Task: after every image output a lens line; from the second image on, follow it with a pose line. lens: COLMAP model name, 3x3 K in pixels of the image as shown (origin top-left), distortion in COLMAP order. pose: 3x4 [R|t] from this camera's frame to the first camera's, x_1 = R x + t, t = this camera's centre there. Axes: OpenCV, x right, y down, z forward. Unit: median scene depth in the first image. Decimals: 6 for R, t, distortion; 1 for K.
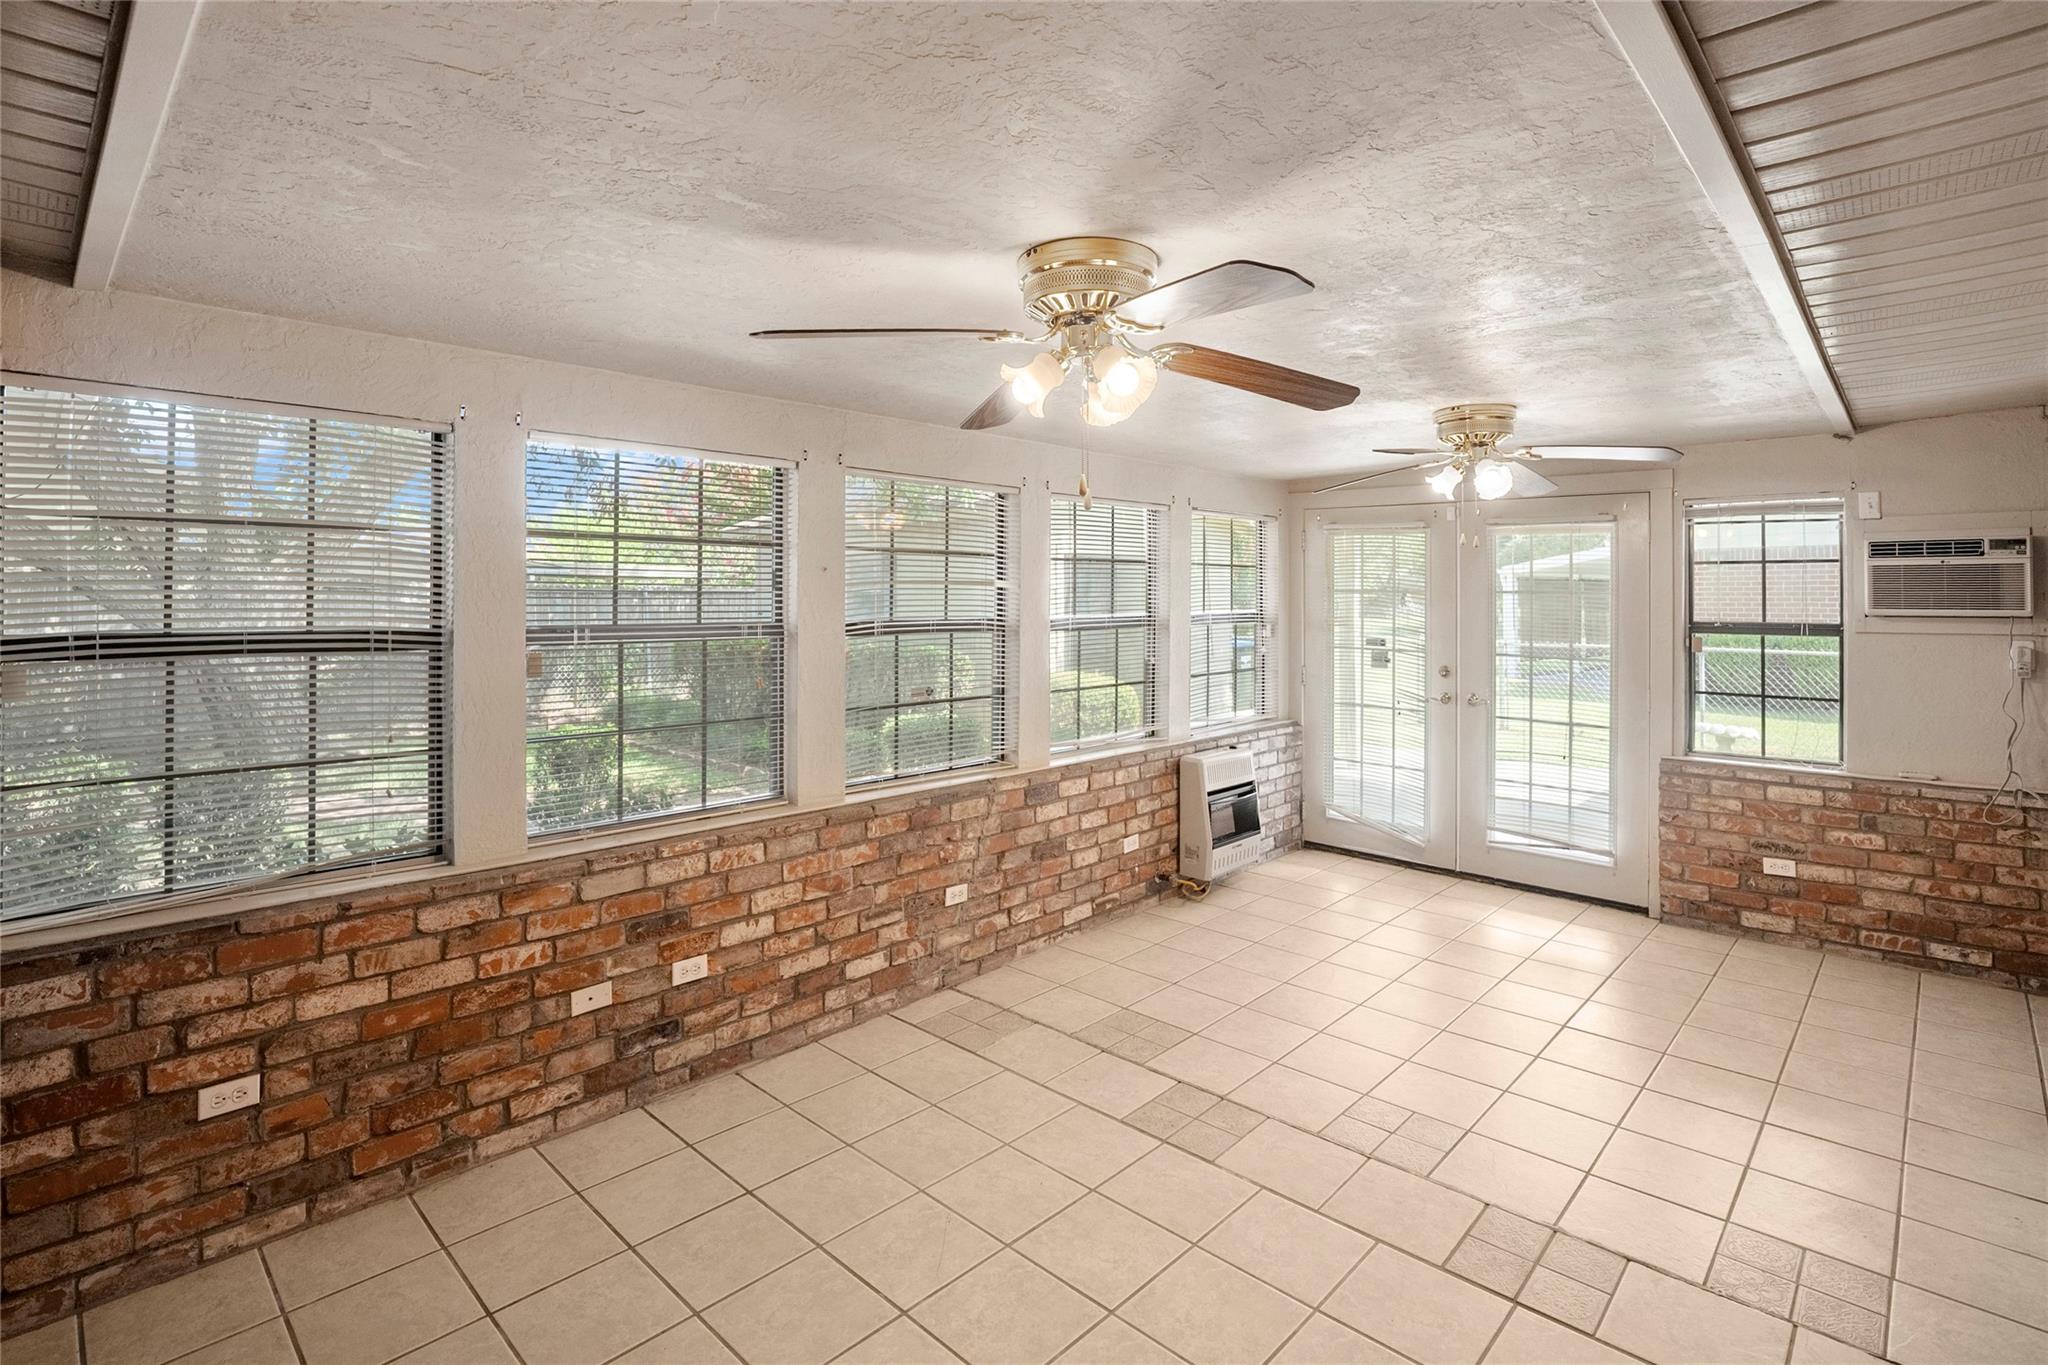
lens RADIAL K [[956.1, 0, 997.2], [0, 956.1, 590.8], [0, 0, 1]] dist [-0.033179, 0.005487]
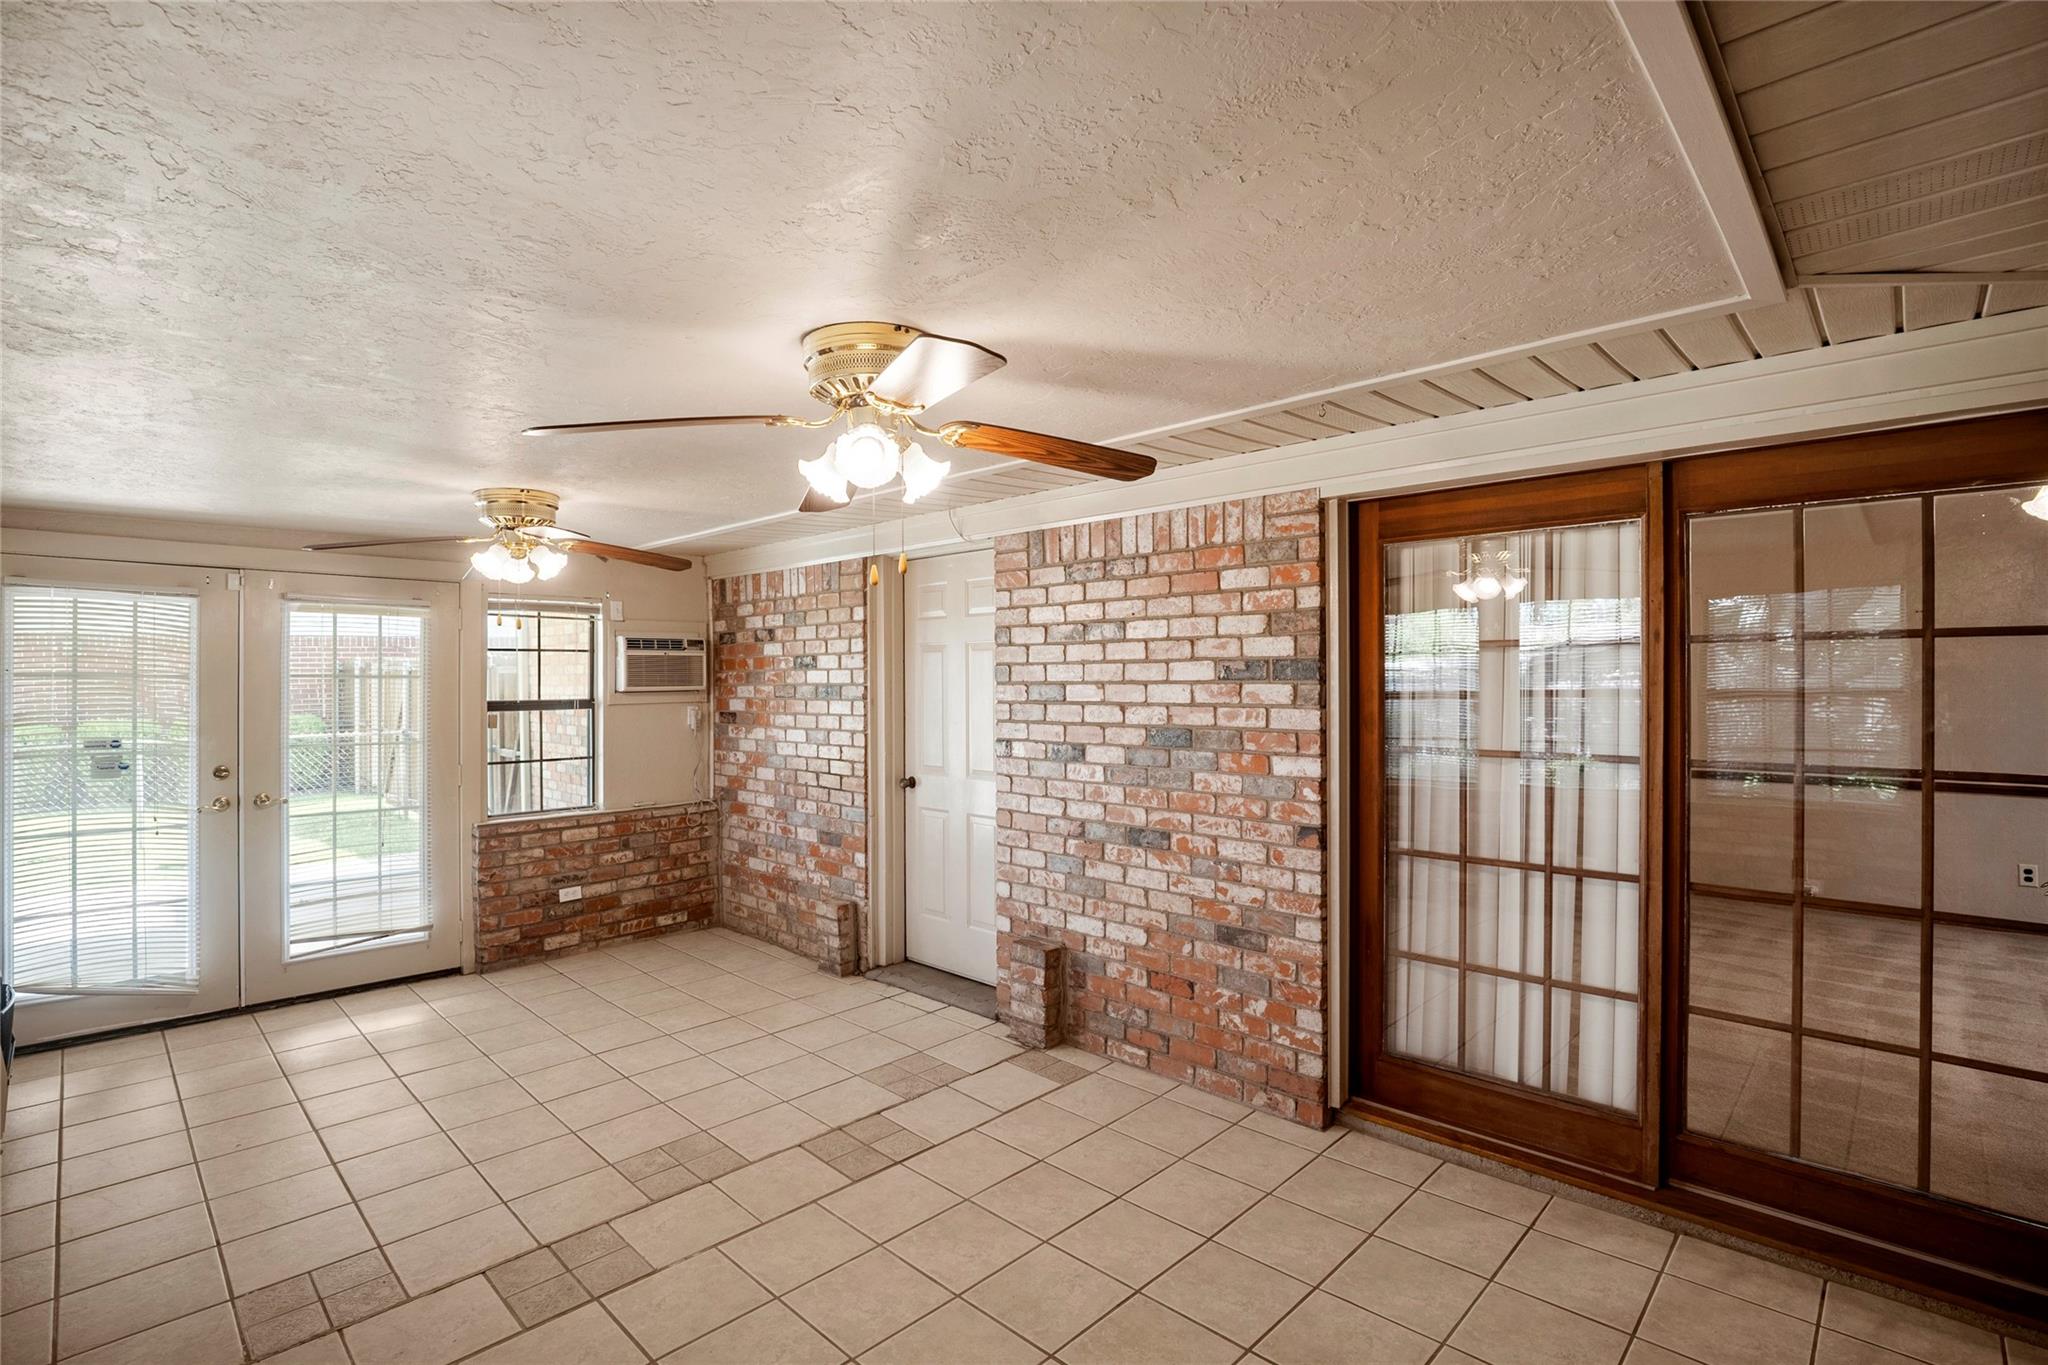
lens RADIAL K [[956.1, 0, 1021.3], [0, 956.1, 687.8], [0, 0, 1]] dist [-0.033179, 0.005487]
pose [[0.016488, -0.010682, 0.999807, -0.425791], [0.005191, 0.999930, 0.010598, 0.008555], [-0.999851, 0.005015, 0.016543, 0.374148]]
